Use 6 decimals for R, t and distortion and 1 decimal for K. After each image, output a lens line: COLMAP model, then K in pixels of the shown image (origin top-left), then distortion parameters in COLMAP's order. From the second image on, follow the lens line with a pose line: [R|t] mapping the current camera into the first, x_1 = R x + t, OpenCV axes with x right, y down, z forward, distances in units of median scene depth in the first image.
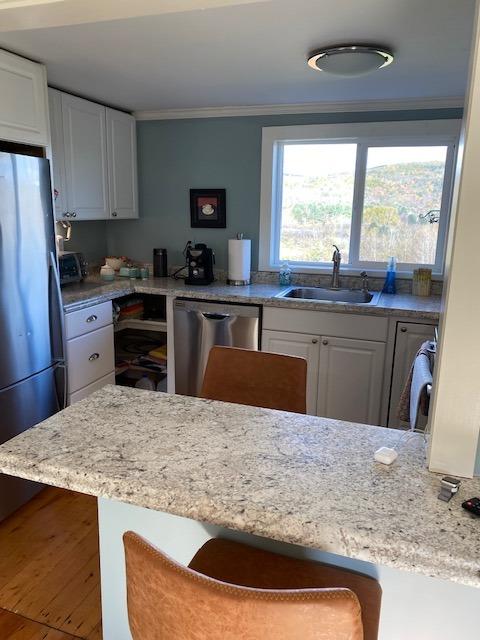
lens RADIAL K [[488.9, 0, 237.6], [0, 488.9, 317.3], [0, 0, 1]] dist [0.026800, -0.031716]
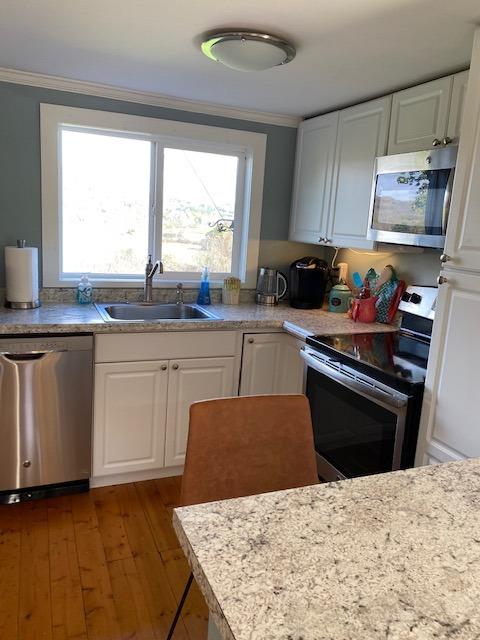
lens RADIAL K [[488.9, 0, 239.1], [0, 488.9, 322.6], [0, 0, 1]] dist [0.026800, -0.031716]
pose [[0.742821, -0.104918, 0.661218, -0.299614], [0.098440, 0.994026, 0.047137, -0.056252], [-0.662214, 0.030076, 0.748711, 0.258768]]
